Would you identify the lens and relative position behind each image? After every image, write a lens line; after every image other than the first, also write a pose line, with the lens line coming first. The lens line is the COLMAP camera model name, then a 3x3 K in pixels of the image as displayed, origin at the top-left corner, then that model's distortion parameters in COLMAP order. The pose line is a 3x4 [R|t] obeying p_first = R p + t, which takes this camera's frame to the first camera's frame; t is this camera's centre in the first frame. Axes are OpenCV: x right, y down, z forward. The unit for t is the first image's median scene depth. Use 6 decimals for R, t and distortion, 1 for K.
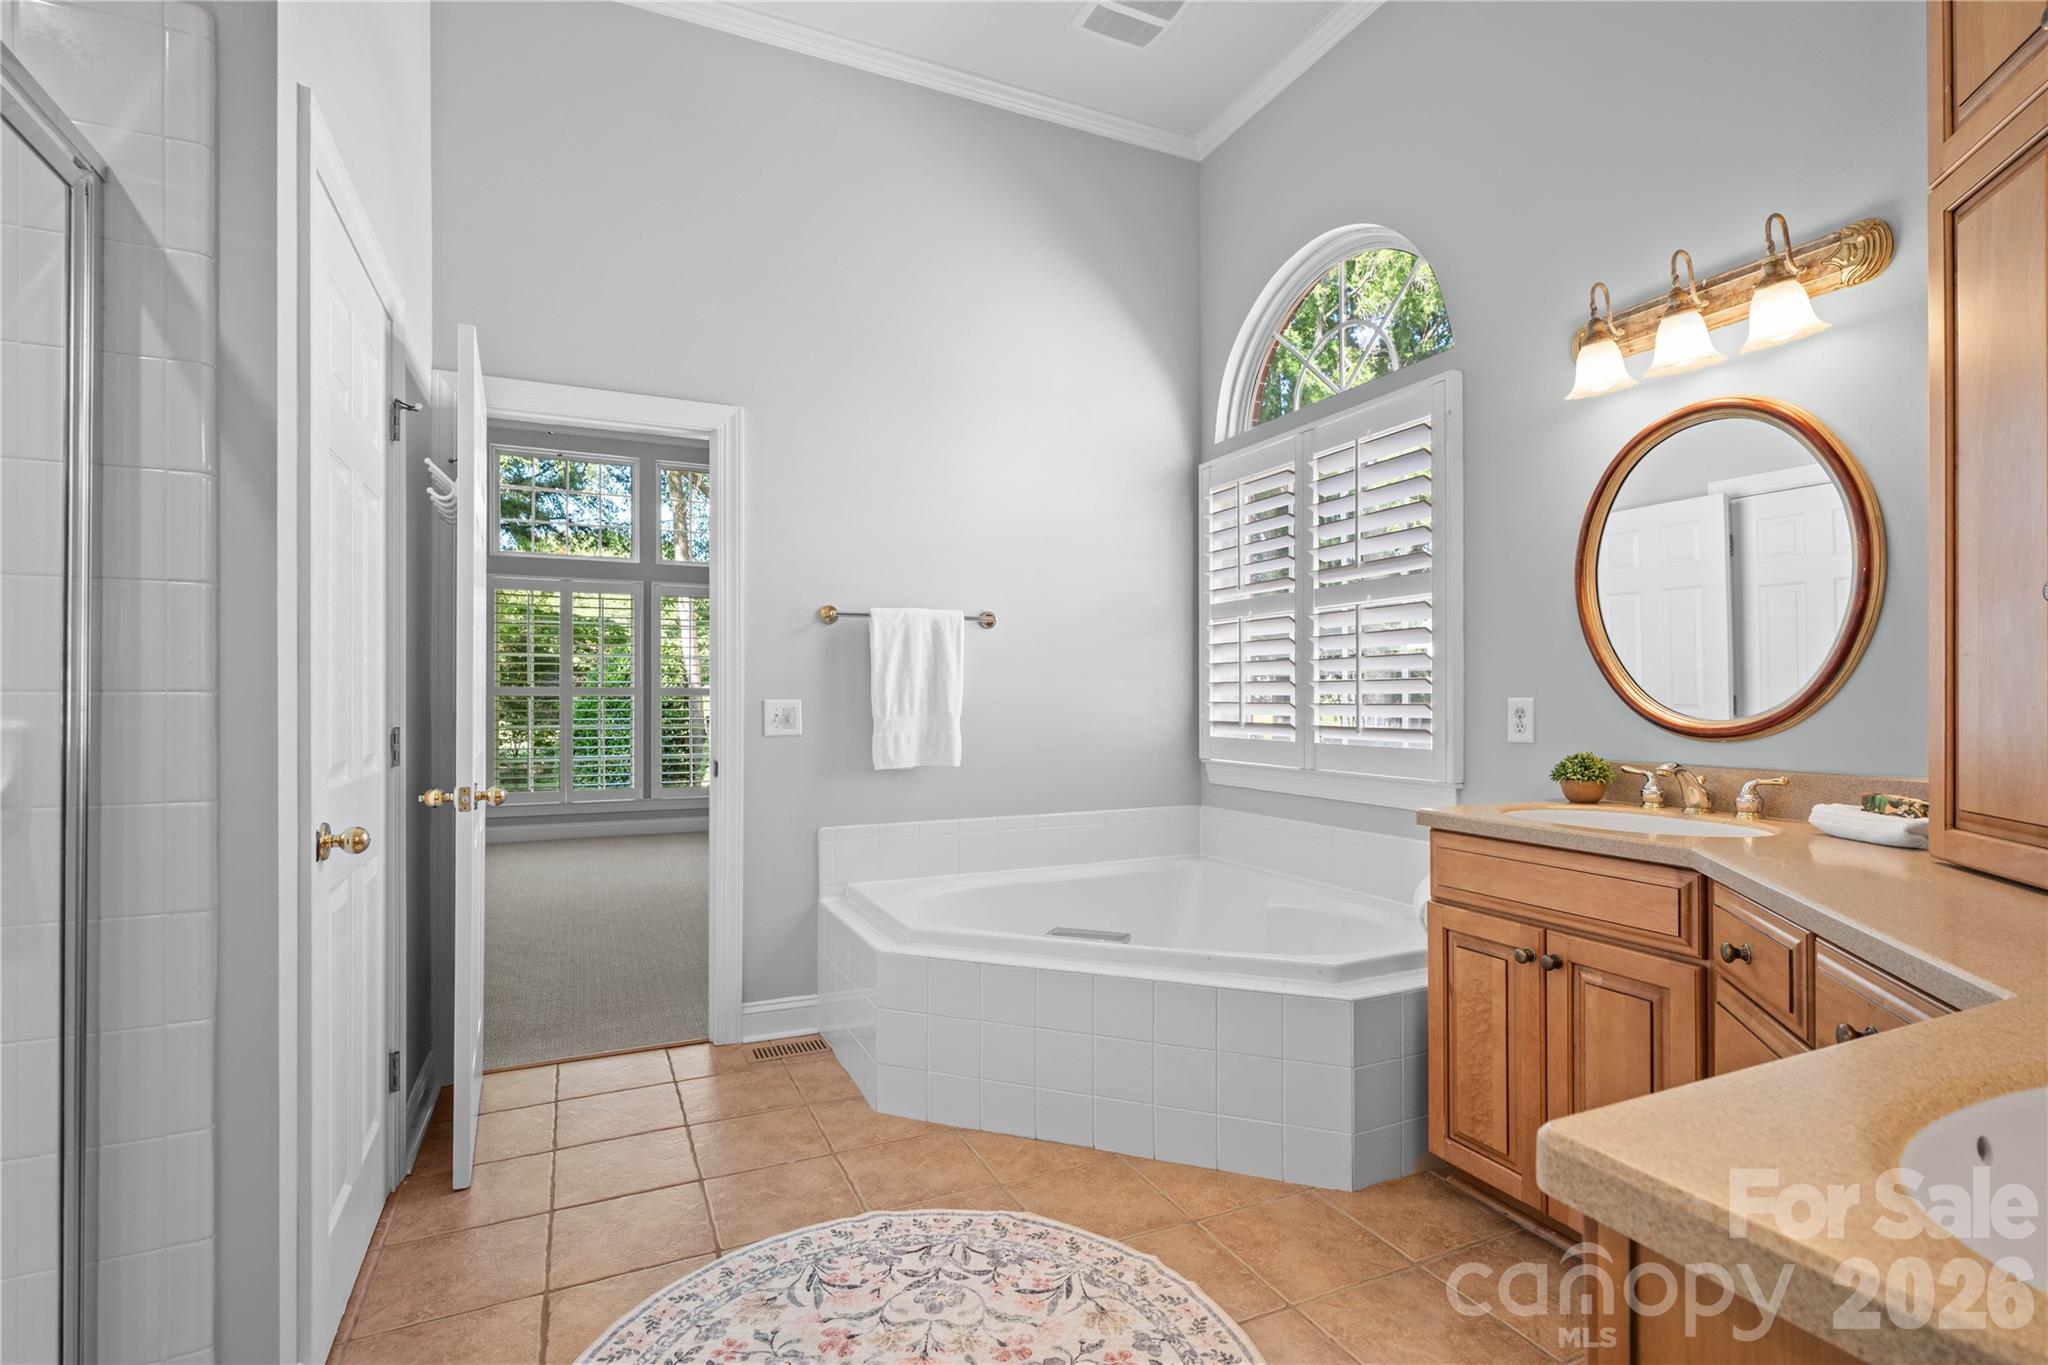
lens RADIAL K [[944.2, 0, 1015.7], [0, 944.2, 664.0], [0, 0, 1]] dist [-0.001578, 0.000096]
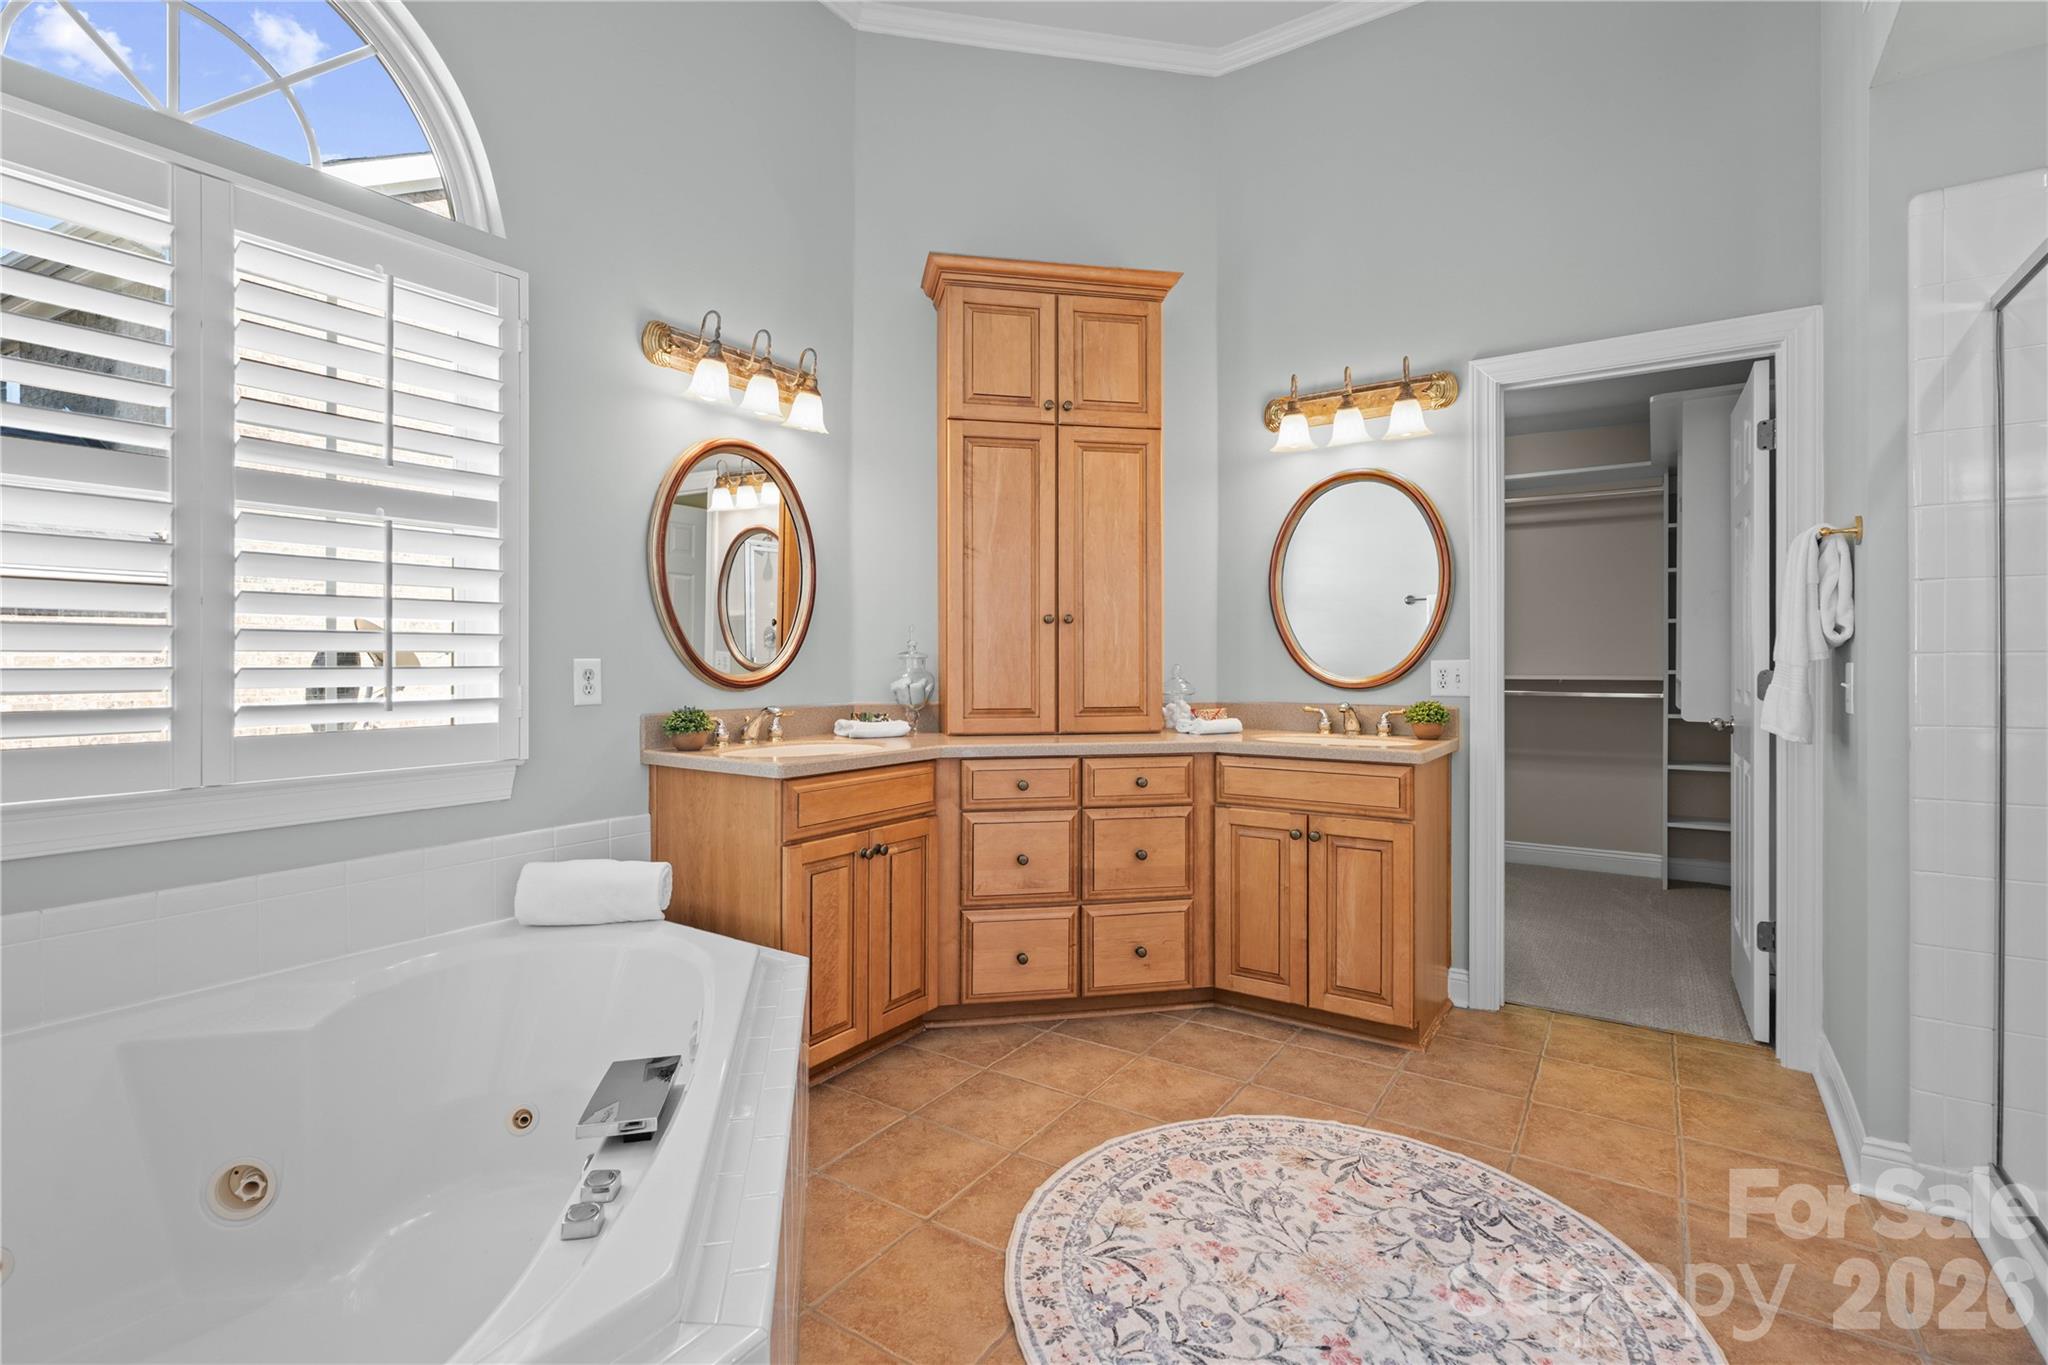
lens RADIAL K [[944.2, 0, 1015.7], [0, 944.2, 664.0], [0, 0, 1]] dist [-0.001578, 0.000096]
pose [[-0.519601, -0.003152, 0.854403, -0.707521], [-0.029167, 0.999476, -0.014051, 0.058204], [-0.853911, -0.032221, -0.519420, 1.550179]]
